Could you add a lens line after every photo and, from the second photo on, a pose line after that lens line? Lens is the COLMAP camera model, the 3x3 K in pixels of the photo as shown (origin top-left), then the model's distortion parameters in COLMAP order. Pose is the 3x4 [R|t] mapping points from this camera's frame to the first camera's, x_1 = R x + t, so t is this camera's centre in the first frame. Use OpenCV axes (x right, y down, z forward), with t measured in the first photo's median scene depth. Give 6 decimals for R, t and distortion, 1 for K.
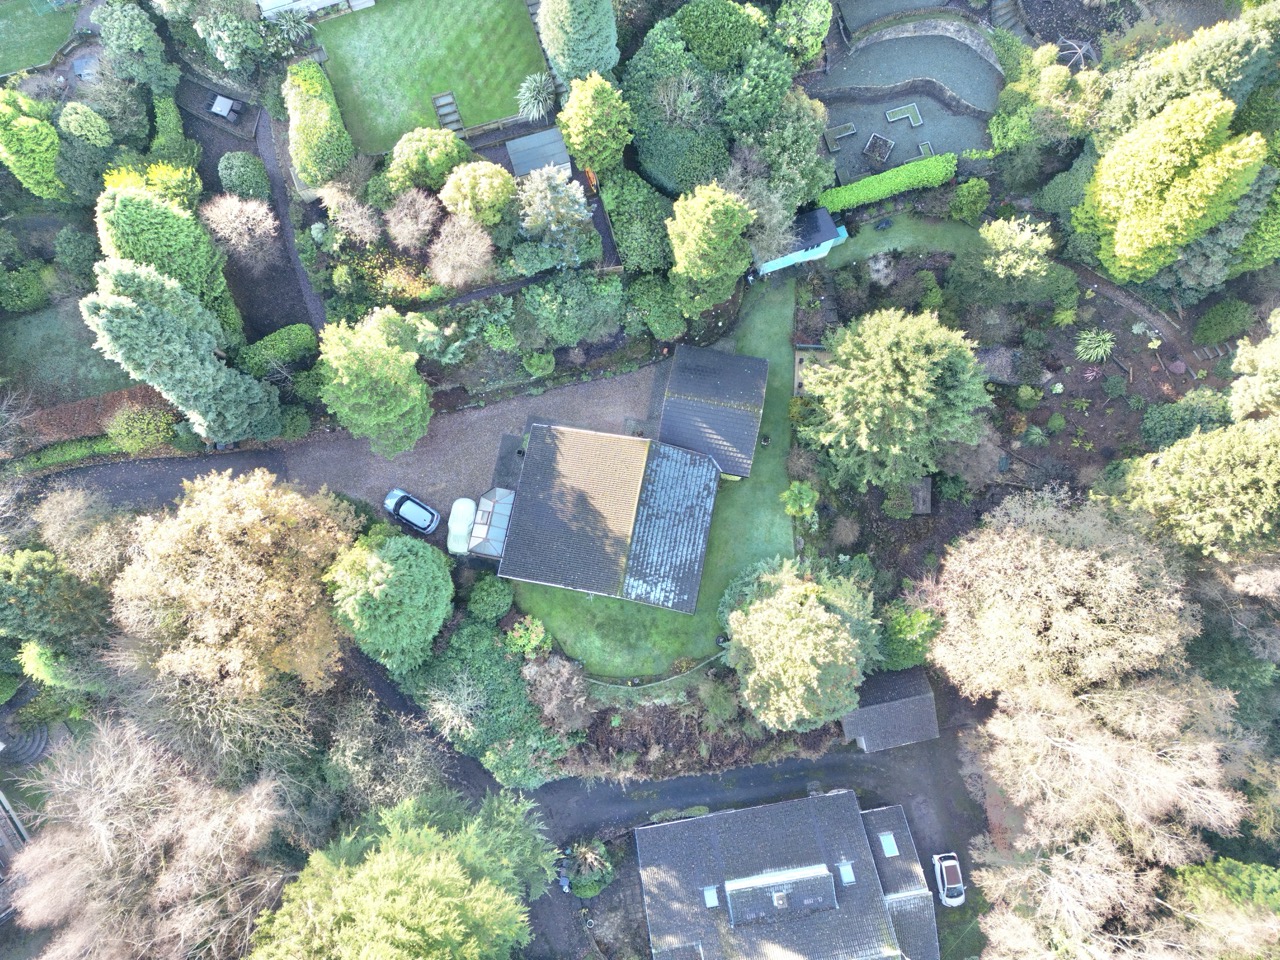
lens RADIAL K [[910.9, 0, 642.8], [0, 910.9, 478.4], [0, 0, 1]] dist [0.002527, 0.000930]
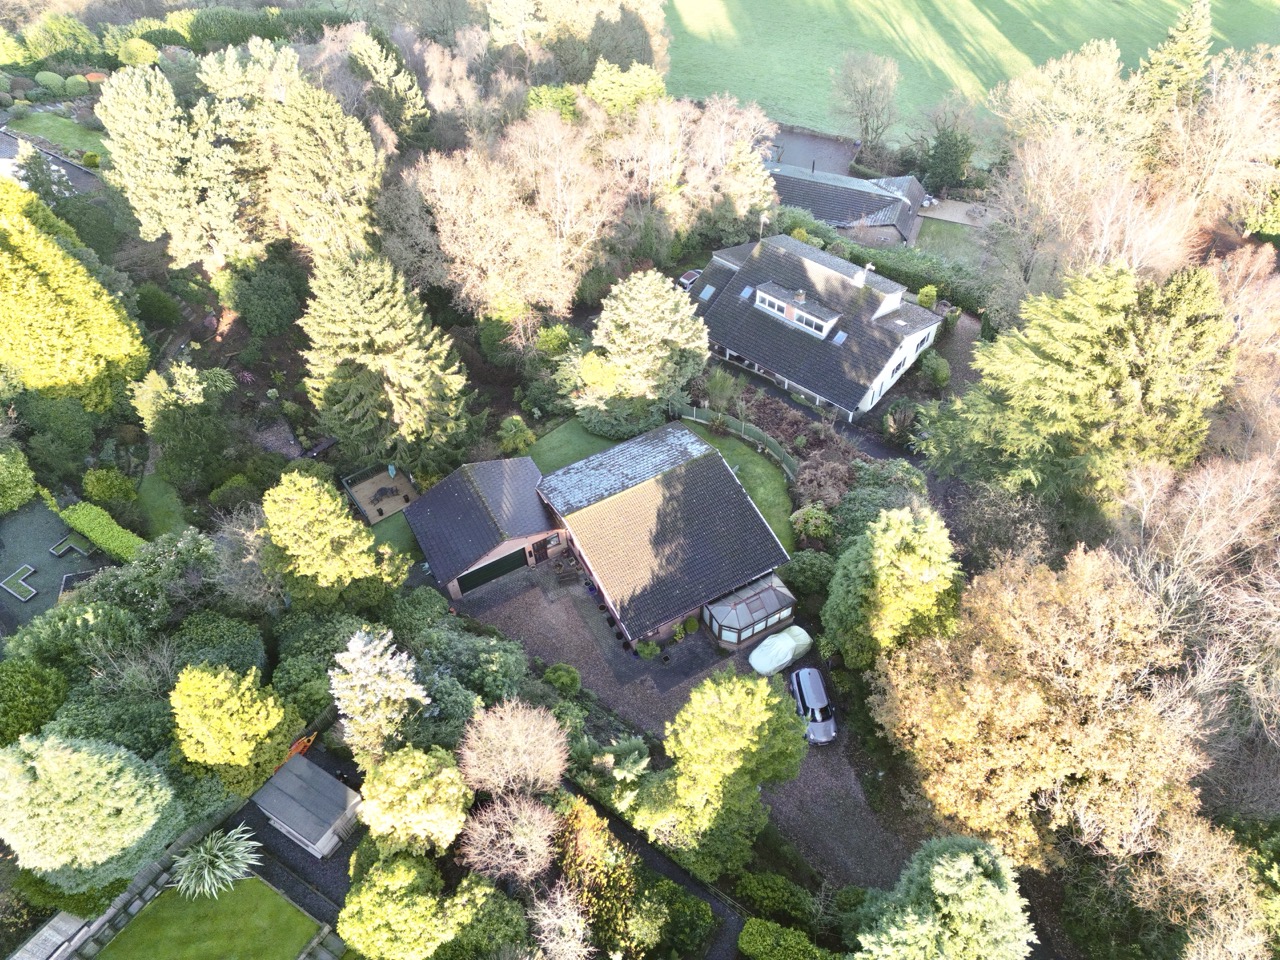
lens RADIAL K [[910.9, 0, 642.8], [0, 910.9, 478.4], [0, 0, 1]] dist [0.002527, 0.000930]
pose [[-0.640712, -0.573737, 0.510210, -0.469104], [0.753708, -0.343356, 0.560385, -0.463197], [-0.146329, 0.743595, 0.652422, 0.390697]]
